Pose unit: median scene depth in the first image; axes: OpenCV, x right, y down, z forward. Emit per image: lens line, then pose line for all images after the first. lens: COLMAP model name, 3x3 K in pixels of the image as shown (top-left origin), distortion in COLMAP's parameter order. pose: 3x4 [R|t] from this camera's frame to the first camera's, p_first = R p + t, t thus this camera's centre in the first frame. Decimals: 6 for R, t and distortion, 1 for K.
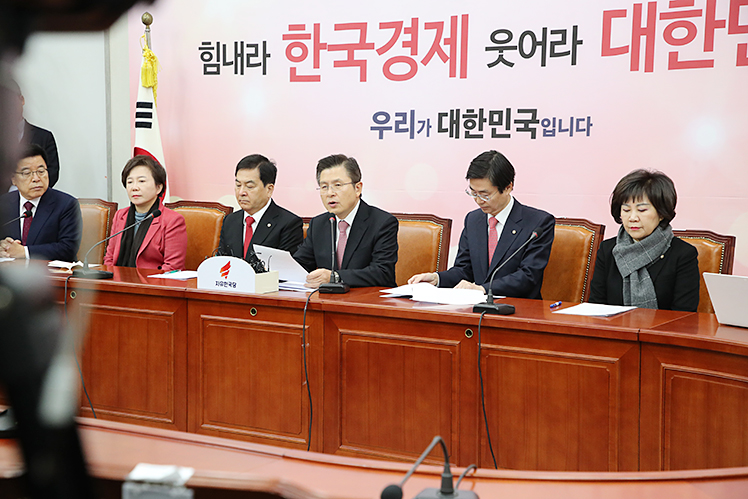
lens RADIAL K [[1346.6, 0, 371.4], [0, 1346.6, 250.3], [0, 0, 1]] dist [0.328902, 0.000000]
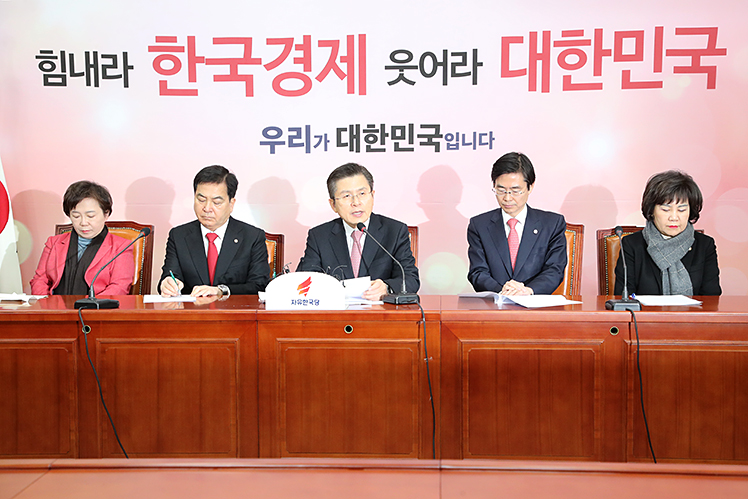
lens RADIAL K [[1093.4, 0, 378.5], [0, 1093.4, 252.4], [0, 0, 1]] dist [0.184415, 0.000000]
pose [[0.860180, -0.046397, 0.507875, -0.374072], [0.053770, 0.998553, 0.000154, -0.005316], [-0.507148, 0.027176, 0.861431, 0.280751]]
